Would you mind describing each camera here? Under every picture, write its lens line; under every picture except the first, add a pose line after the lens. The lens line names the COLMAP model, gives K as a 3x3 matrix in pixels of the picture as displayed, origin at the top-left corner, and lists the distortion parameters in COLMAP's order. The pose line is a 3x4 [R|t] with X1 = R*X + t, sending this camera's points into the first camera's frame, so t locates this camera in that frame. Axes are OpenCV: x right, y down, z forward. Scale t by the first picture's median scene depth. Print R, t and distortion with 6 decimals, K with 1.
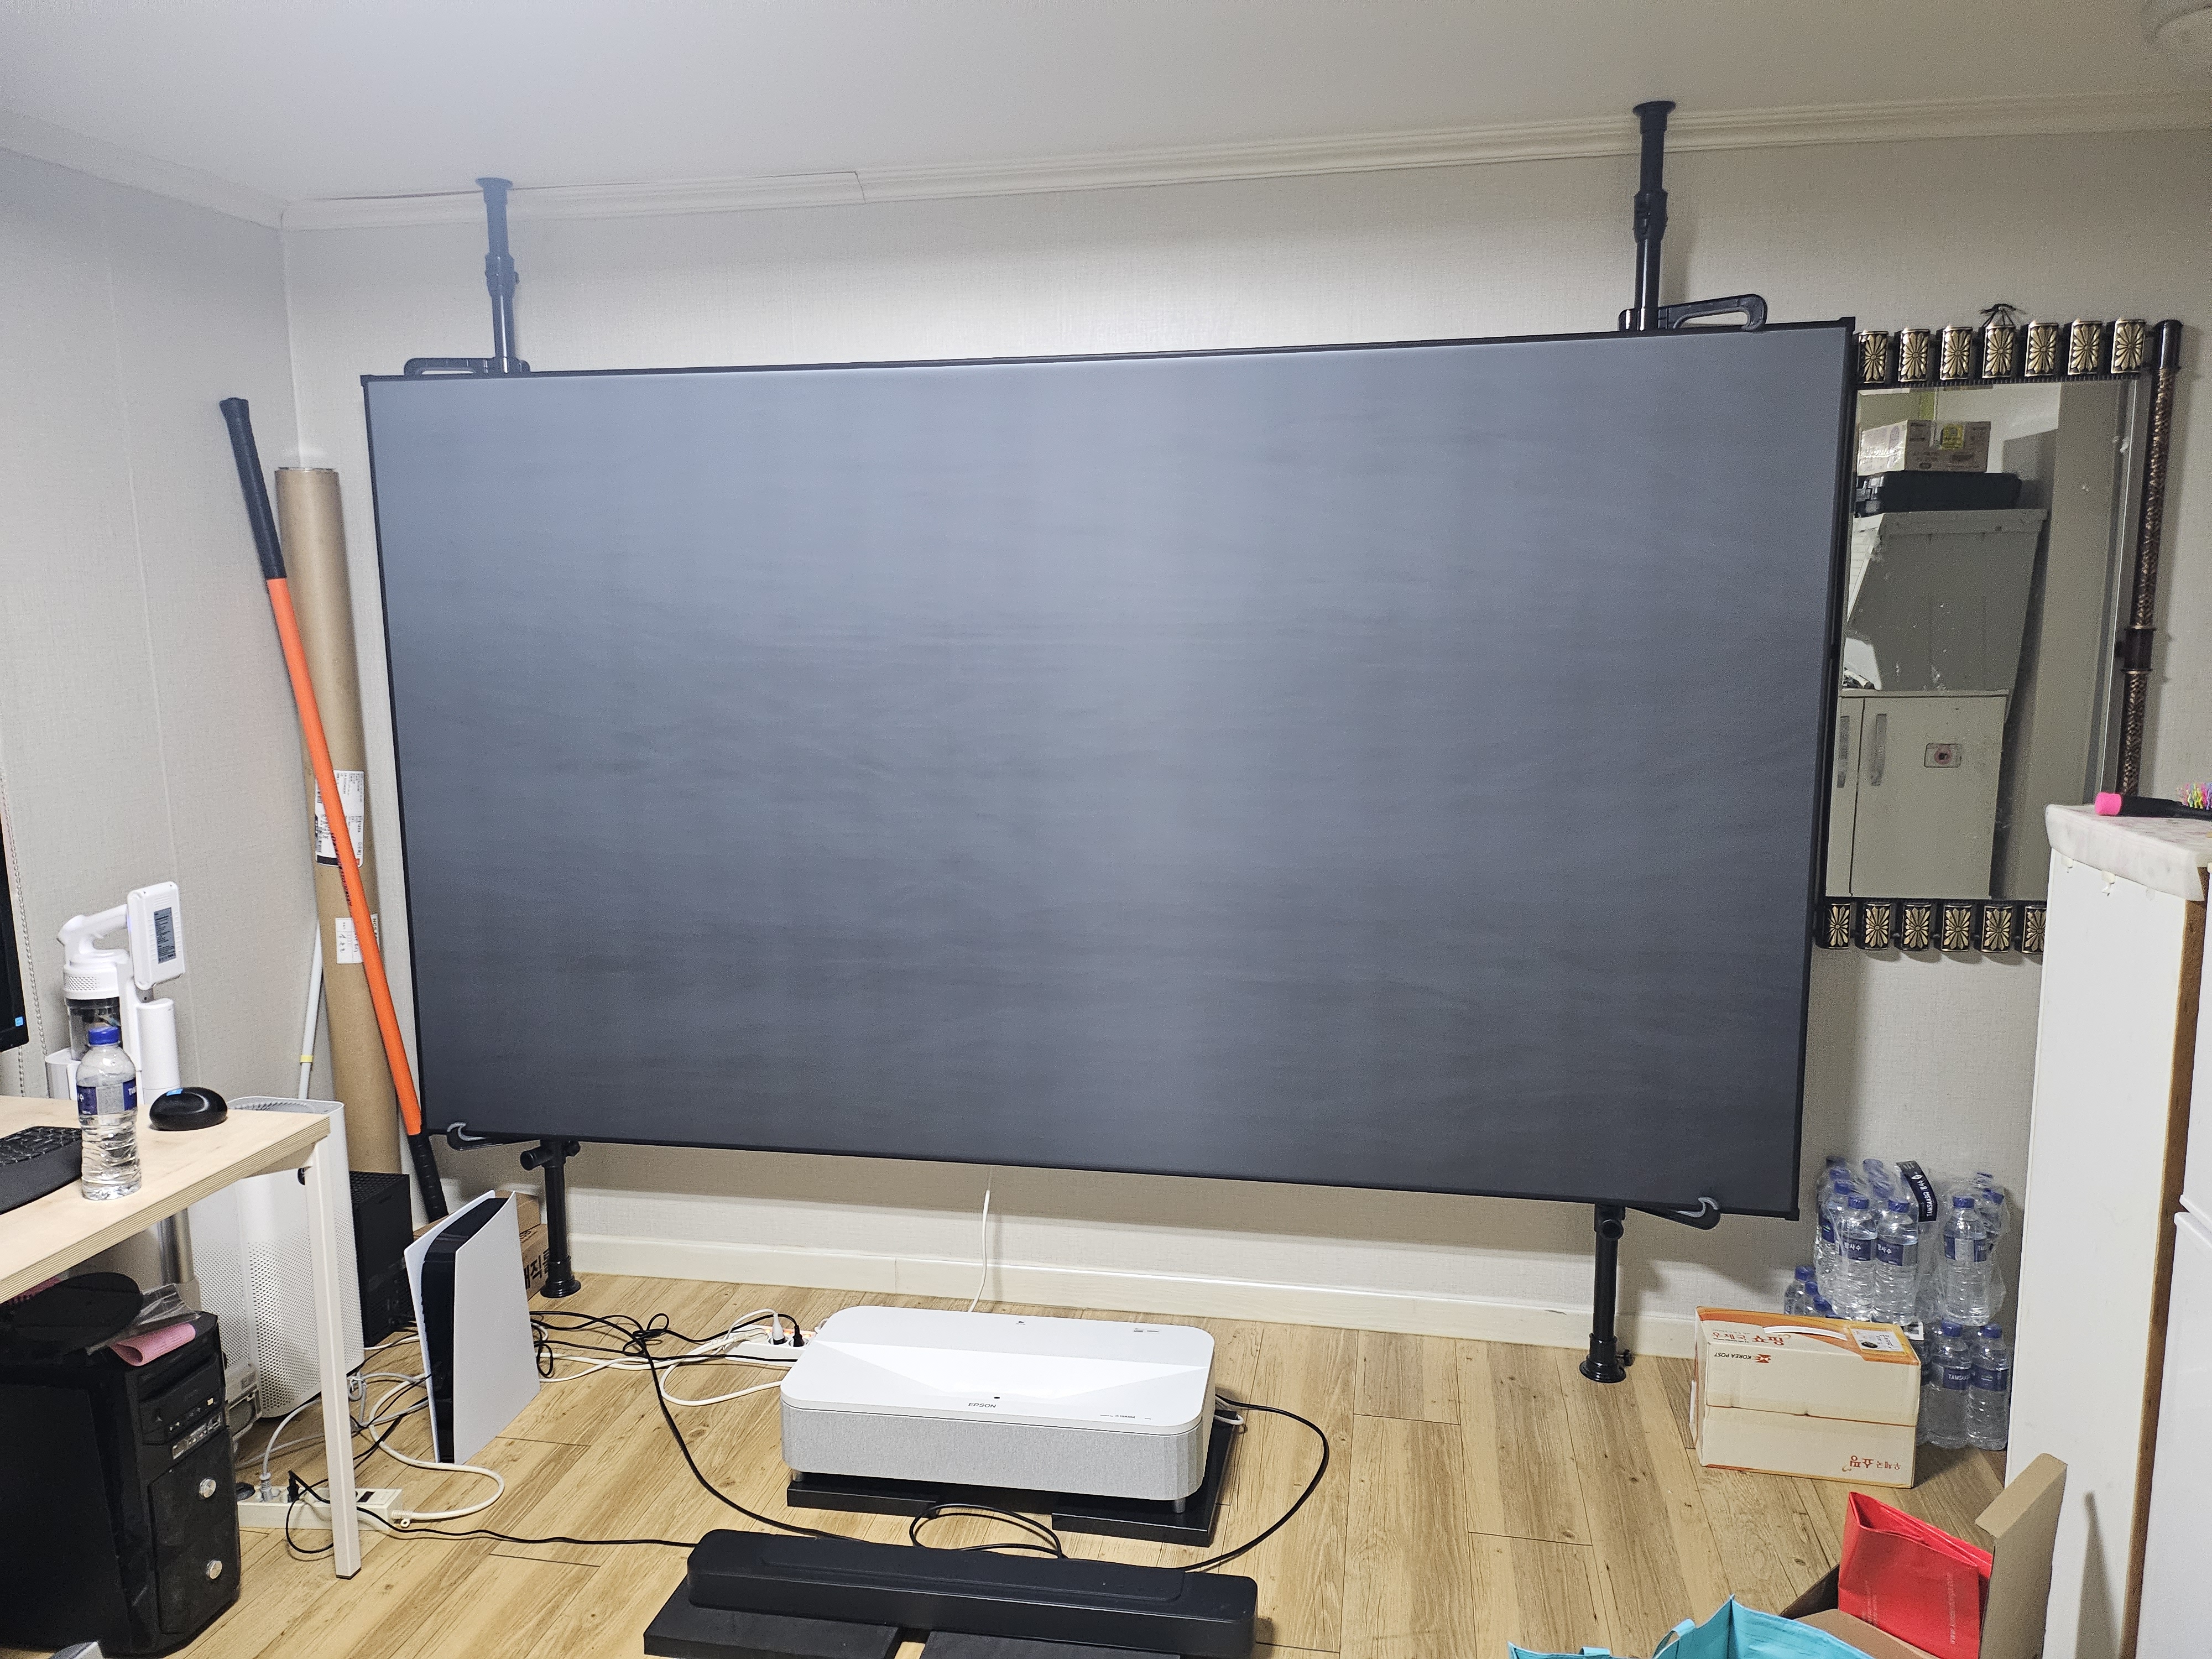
lens RADIAL K [[1566.8, 0, 1105.4], [0, 1566.8, 828.0], [0, 0, 1]] dist [0.056331, -0.070893]
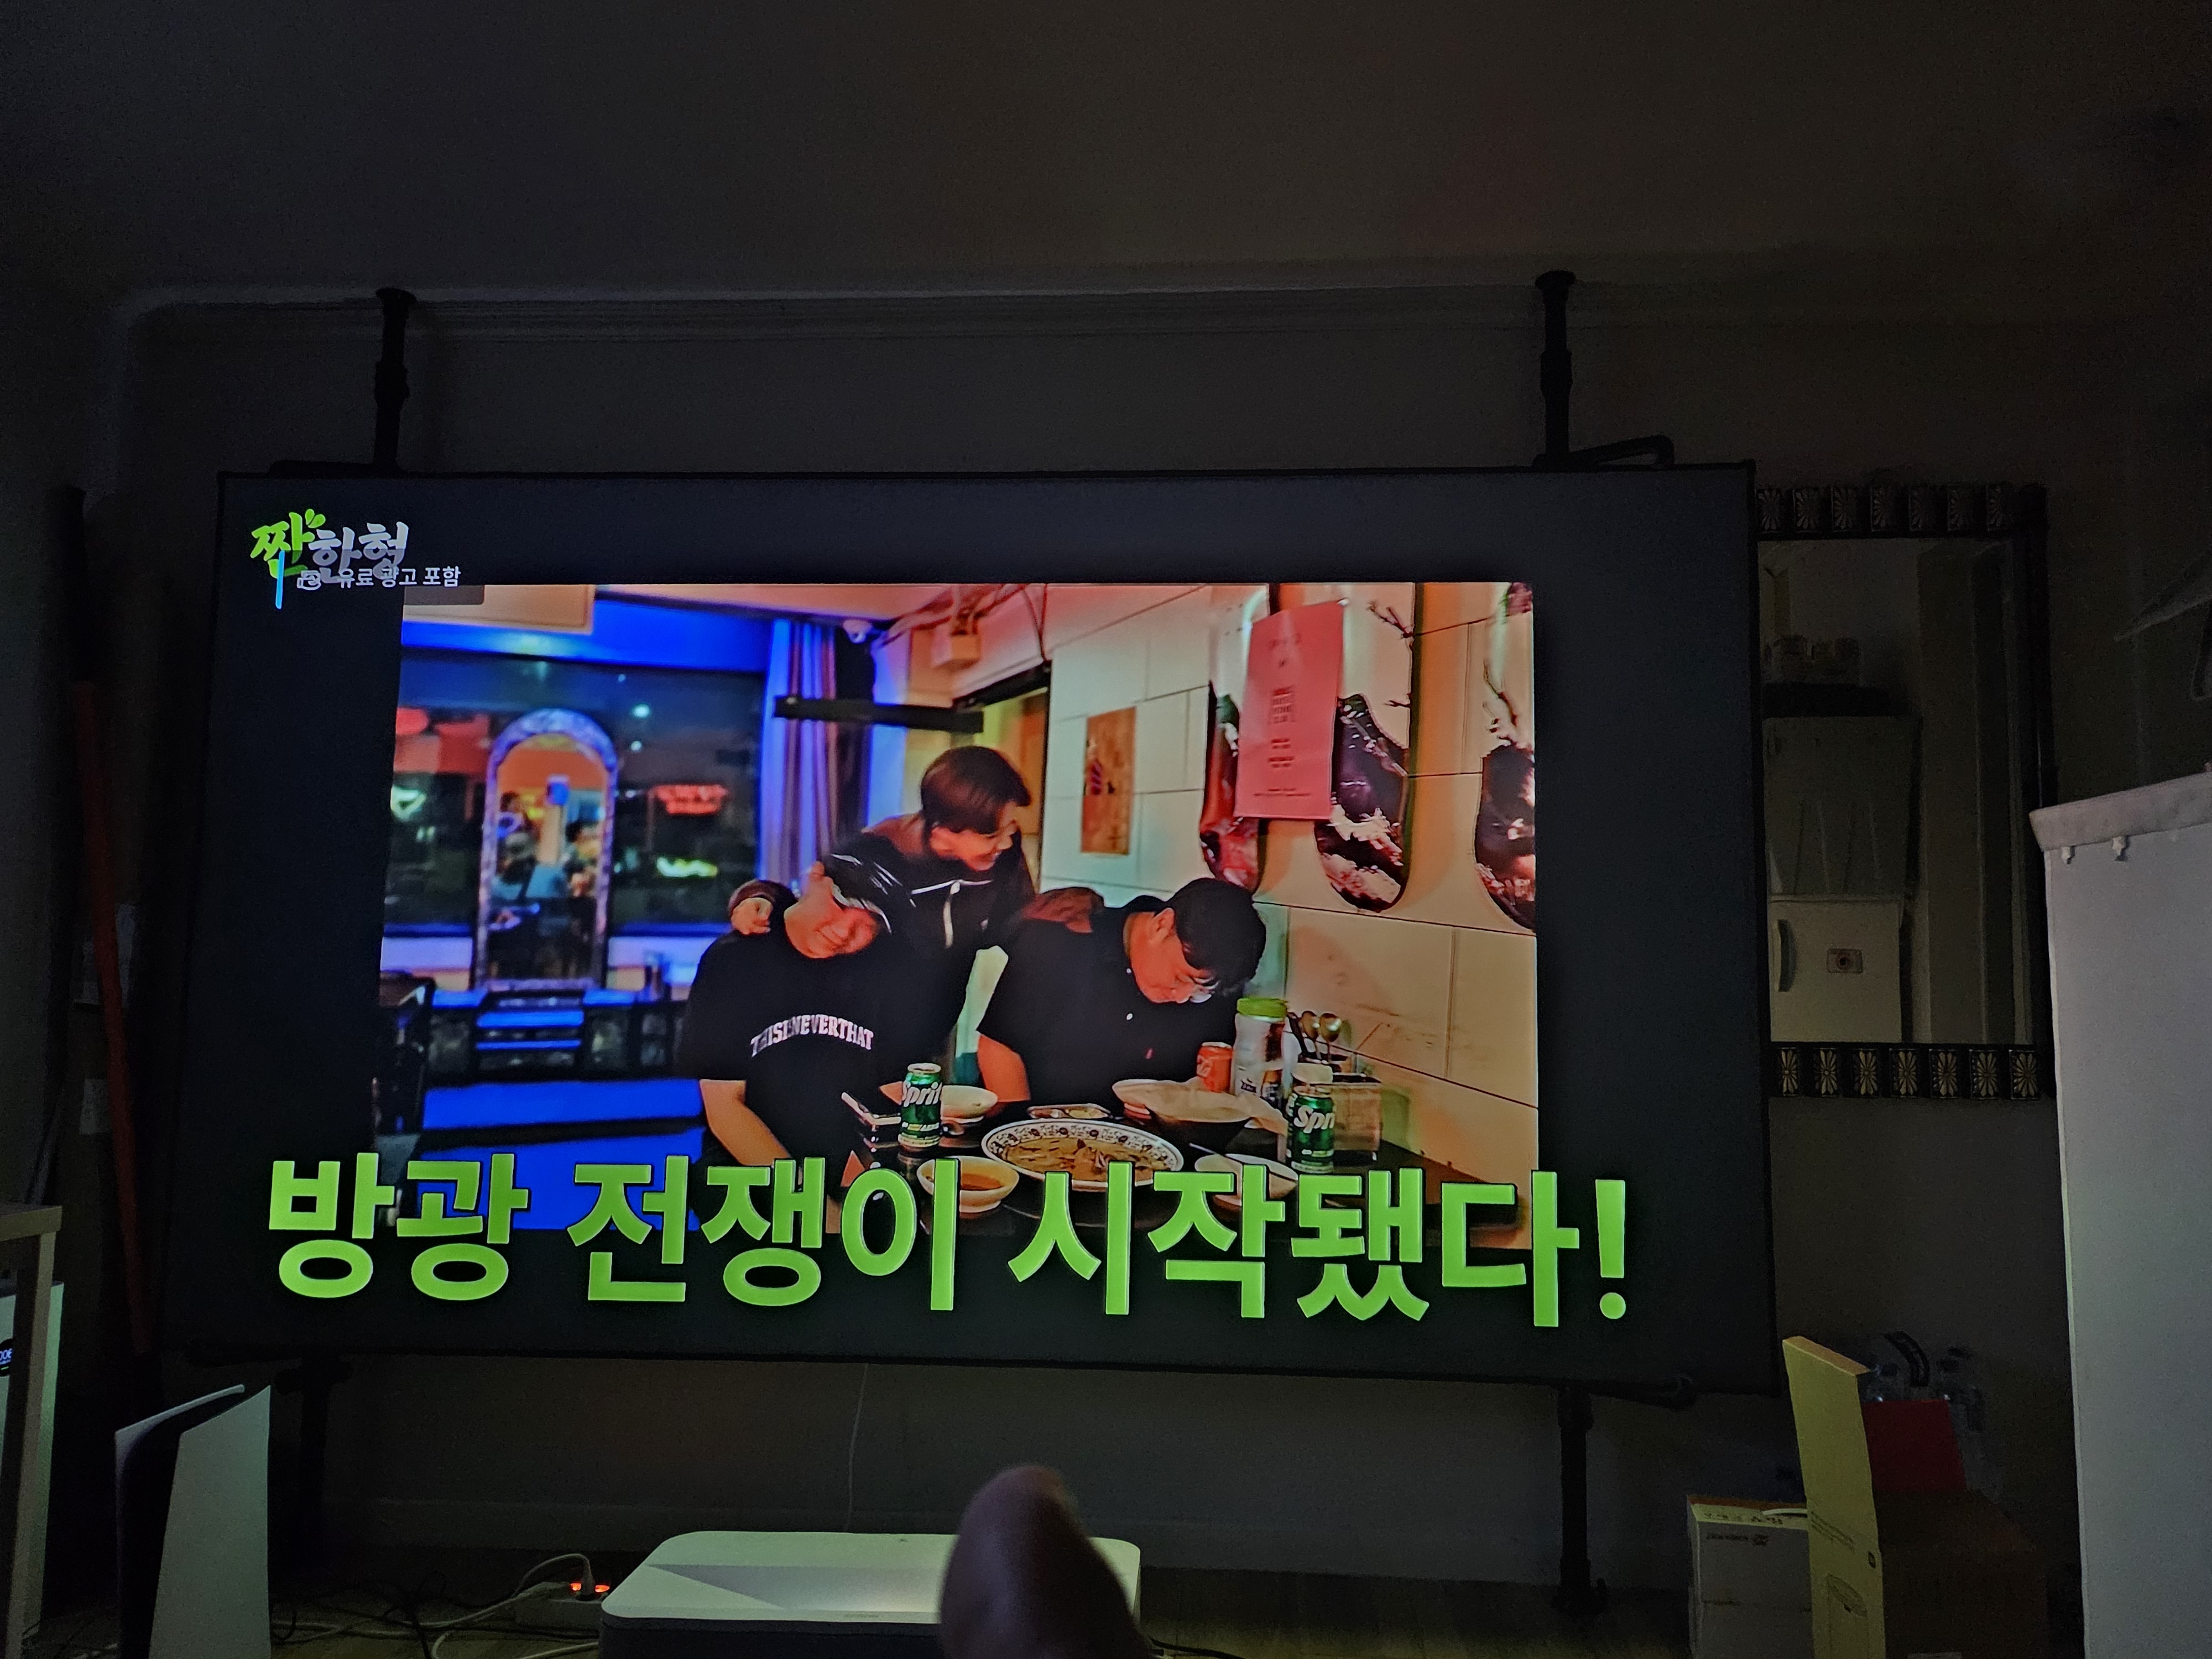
lens RADIAL K [[1566.8, 0, 1153.2], [0, 1566.8, 844.7], [0, 0, 1]] dist [0.056331, -0.070893]
pose [[0.991482, 0.035460, 0.125325, -0.040705], [-0.002657, 0.967532, -0.252735, 0.176221], [-0.130218, 0.250249, 0.959385, 0.104329]]
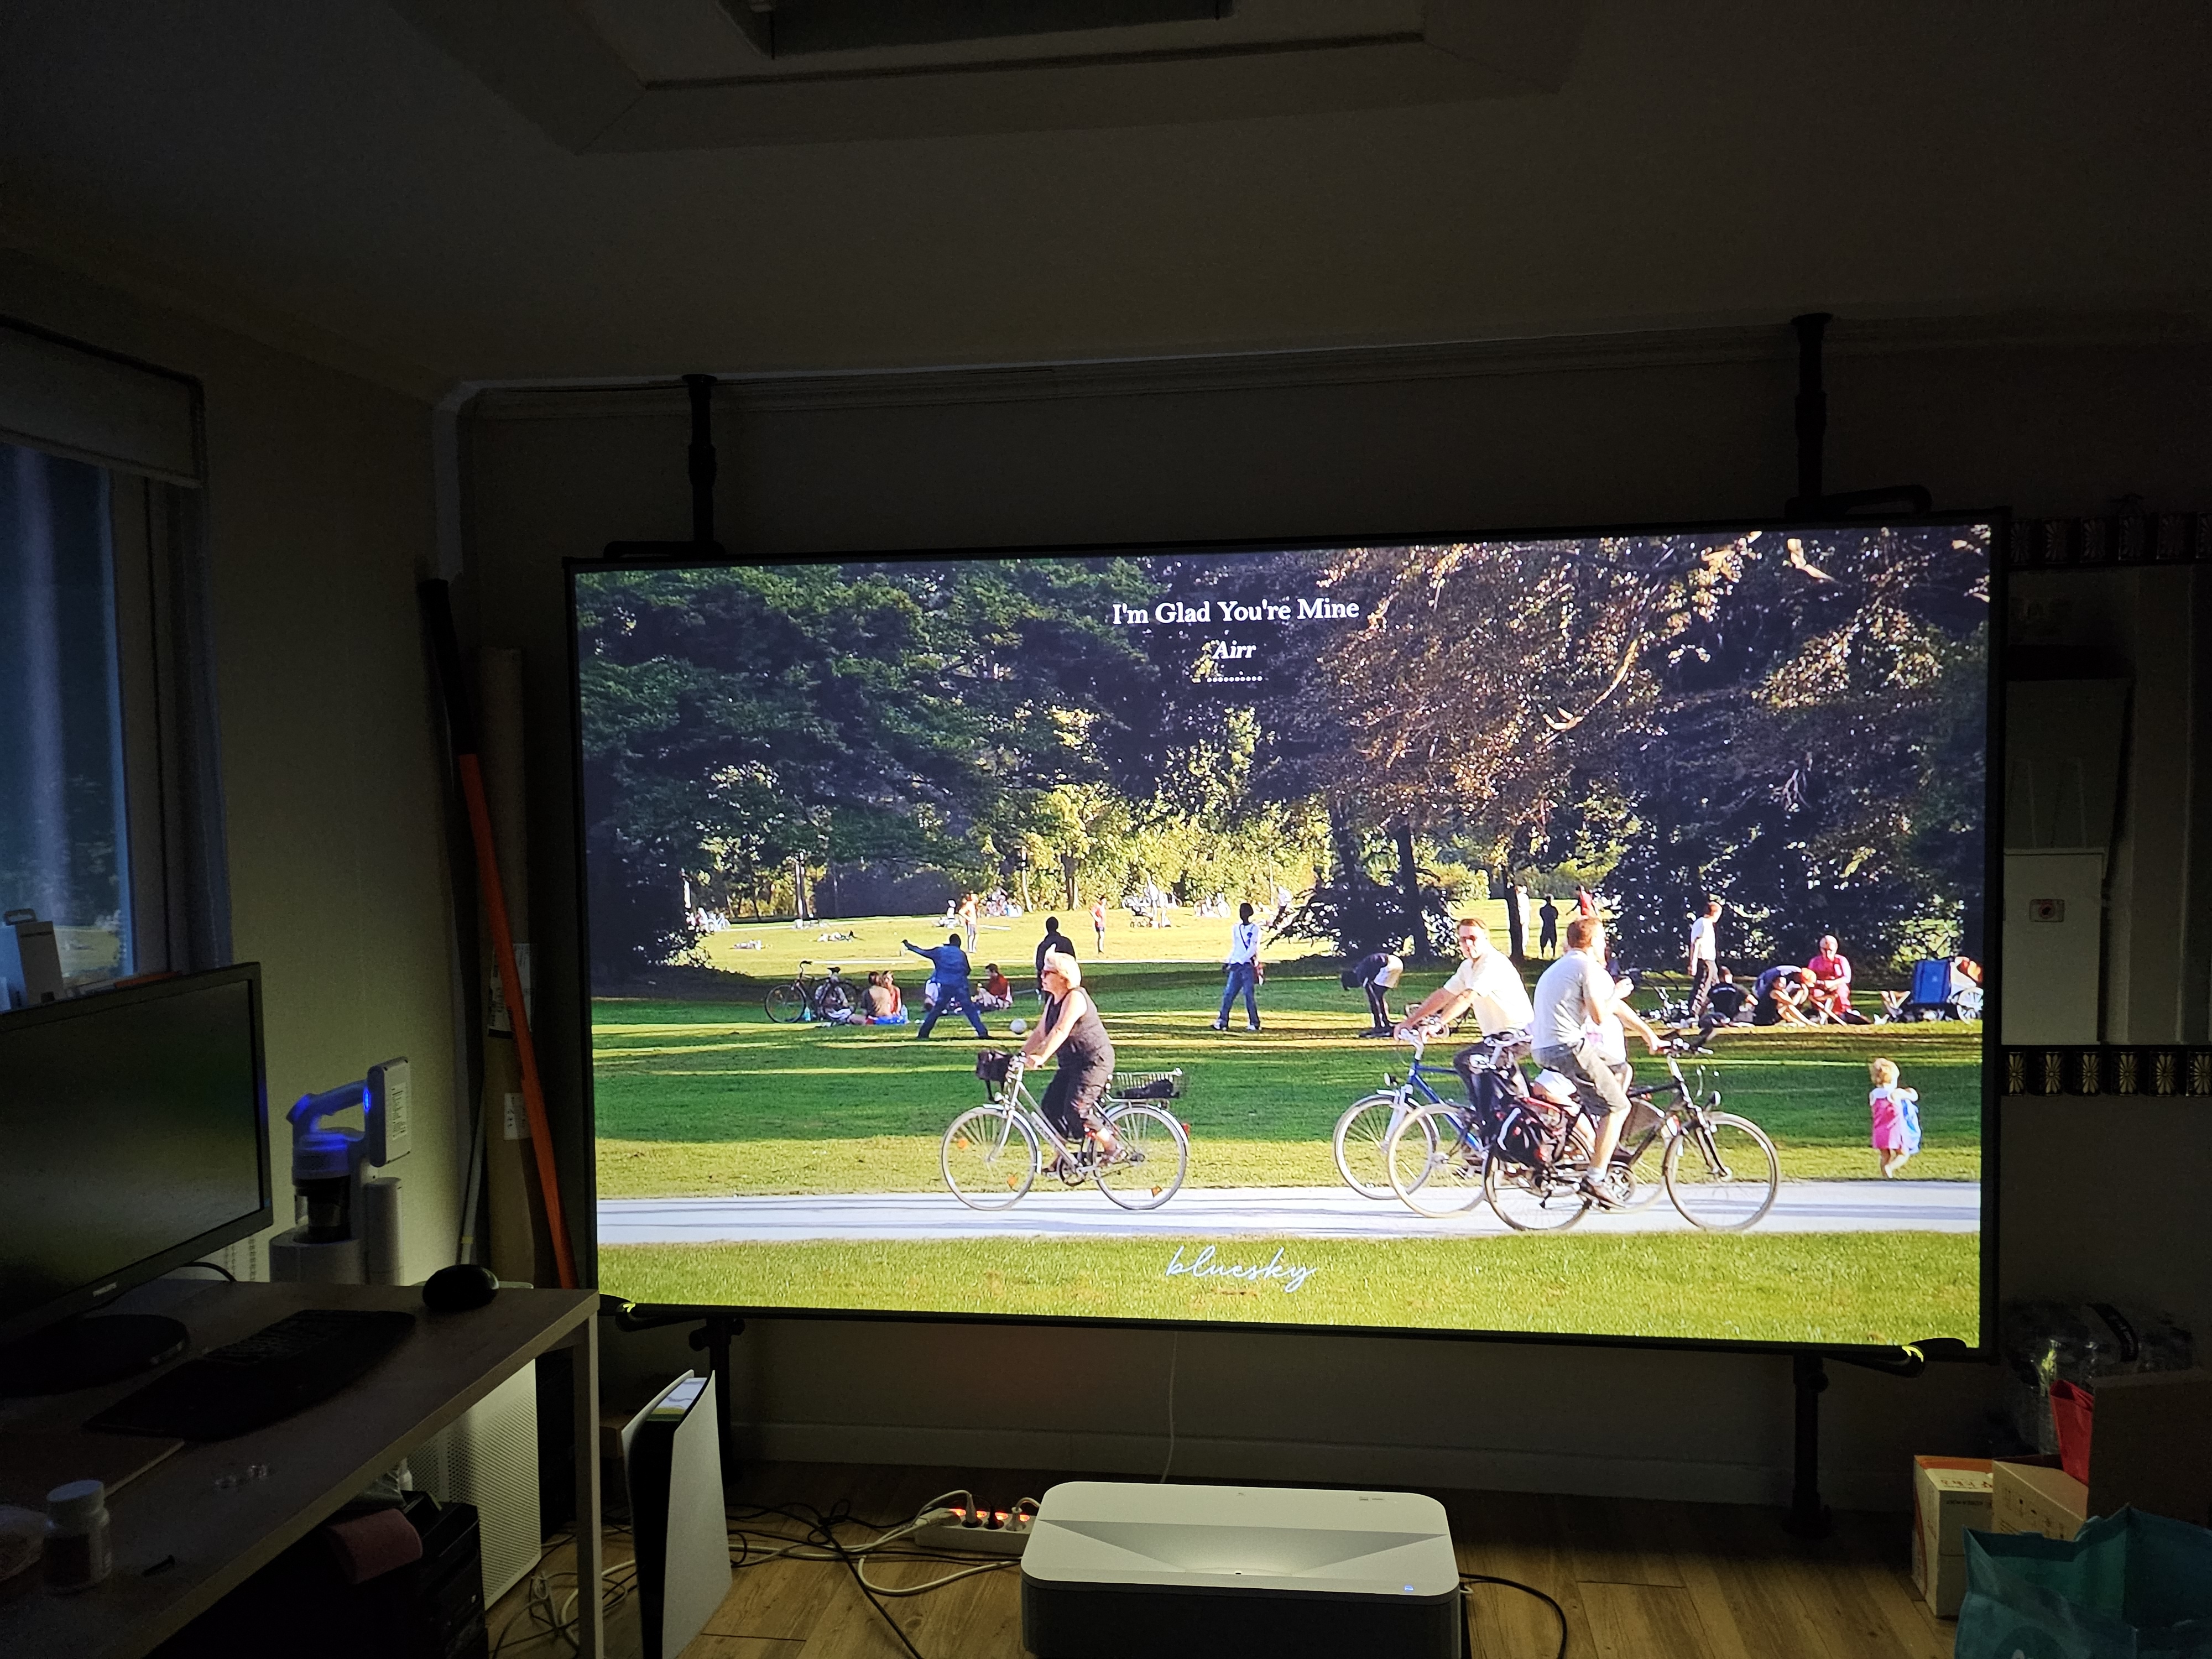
lens RADIAL K [[1566.8, 0, 1117.1], [0, 1566.8, 830.7], [0, 0, 1]] dist [0.056331, -0.070893]
pose [[0.998410, -0.009019, 0.055648, -0.188079], [0.014876, 0.994282, -0.105746, 0.004798], [-0.054376, 0.106406, 0.992835, -0.021393]]
